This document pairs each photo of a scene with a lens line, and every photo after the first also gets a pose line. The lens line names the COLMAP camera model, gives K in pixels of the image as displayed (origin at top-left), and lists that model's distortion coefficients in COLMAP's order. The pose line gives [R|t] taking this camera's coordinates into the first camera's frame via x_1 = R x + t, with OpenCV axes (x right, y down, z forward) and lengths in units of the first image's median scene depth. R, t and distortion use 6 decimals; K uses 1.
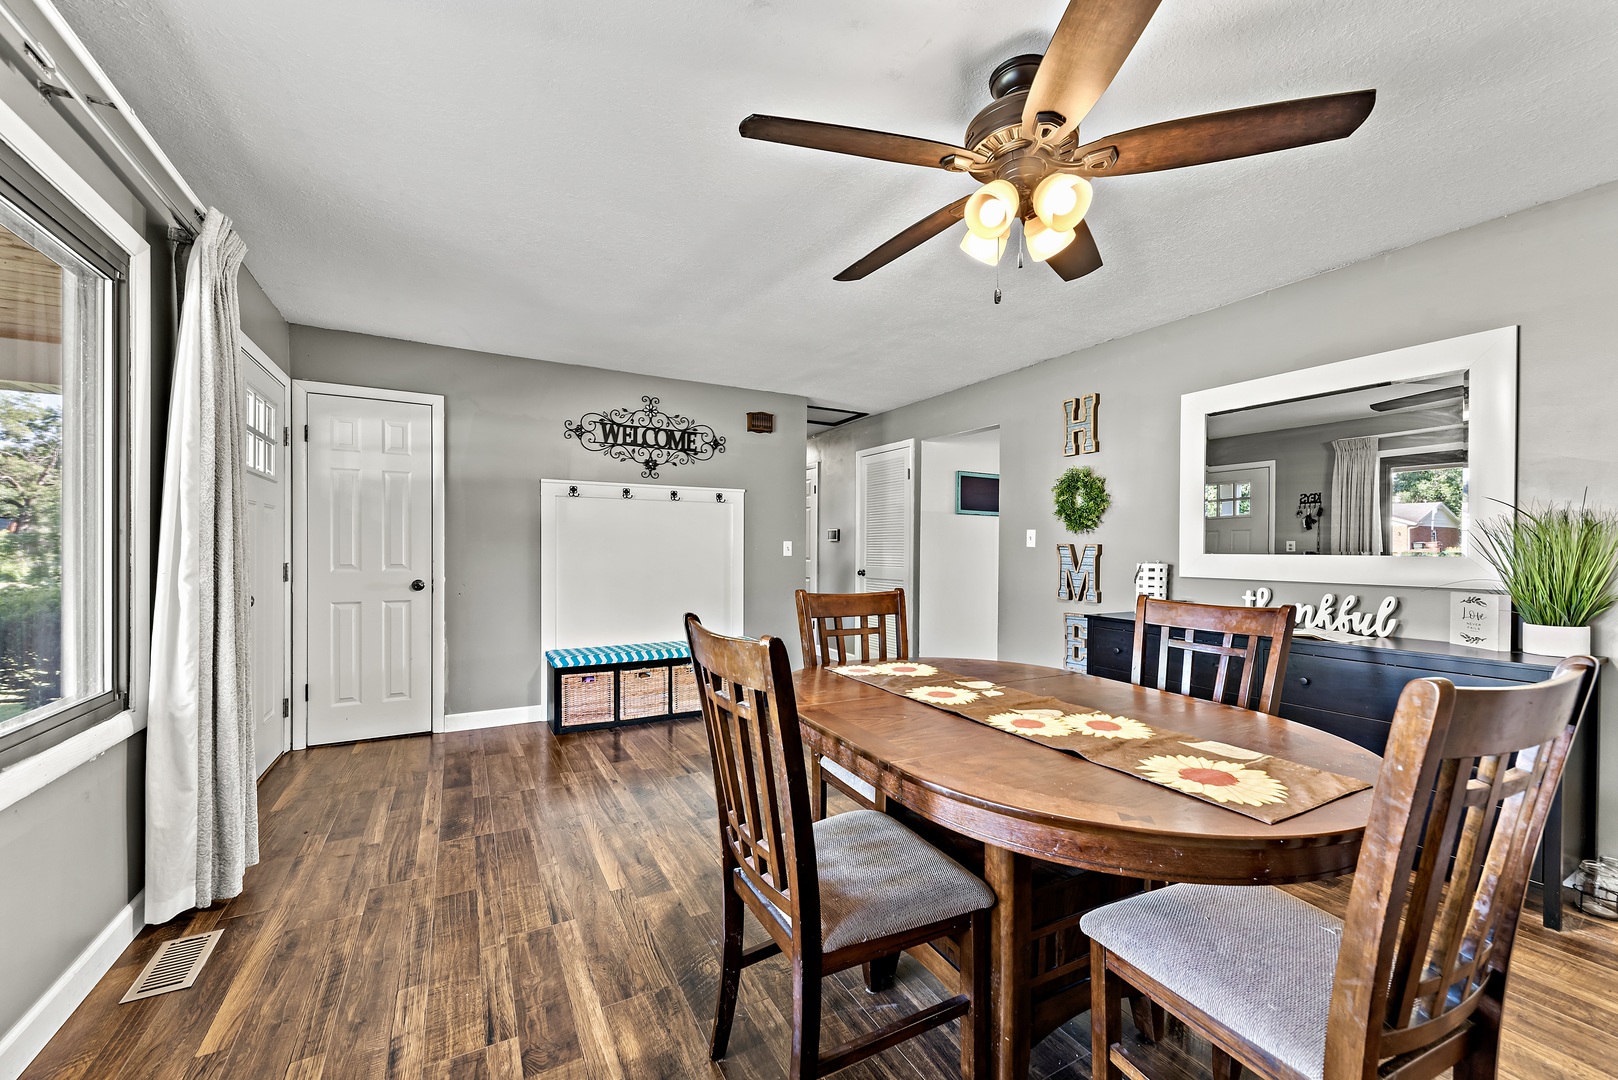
lens RADIAL K [[638.3, 0, 815.8], [0, 638.3, 549.6], [0, 0, 1]] dist [0.001293, -0.001866]
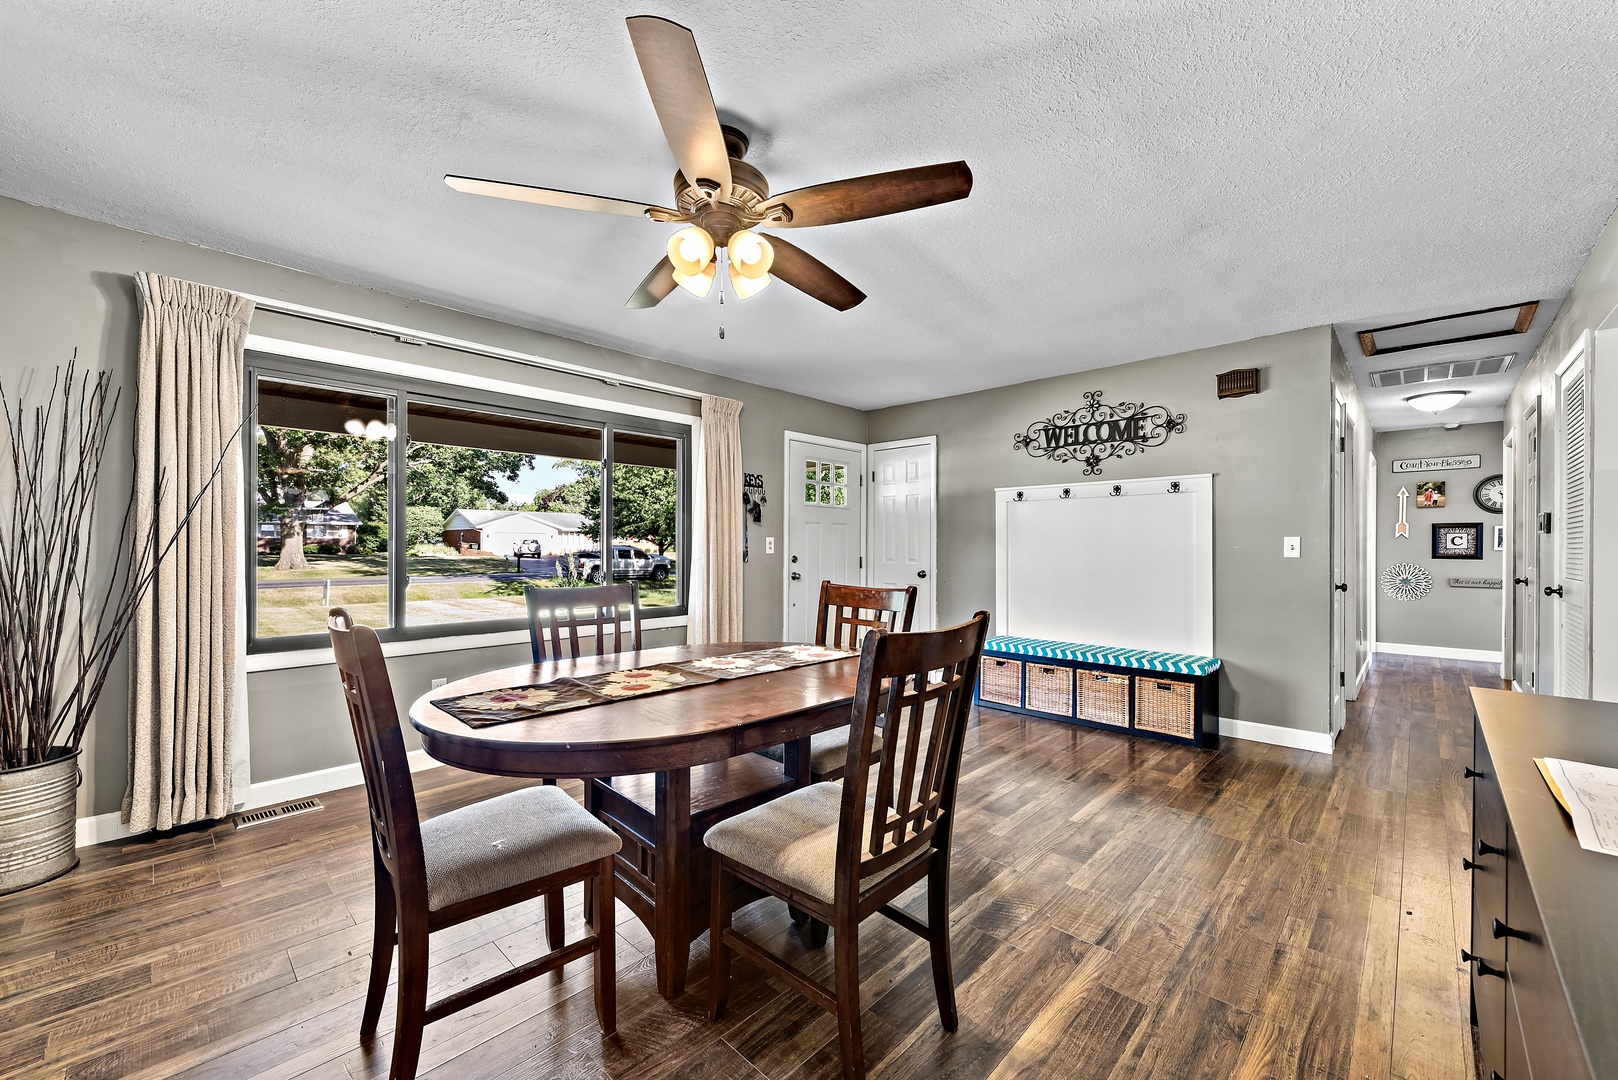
lens RADIAL K [[638.3, 0, 814.0], [0, 638.3, 541.4], [0, 0, 1]] dist [0.001293, -0.001866]
pose [[0.278792, -0.014212, -0.960246, 0.558565], [-0.001555, 0.999882, -0.015251, 0.004471], [0.960350, 0.005745, 0.278737, 0.325110]]
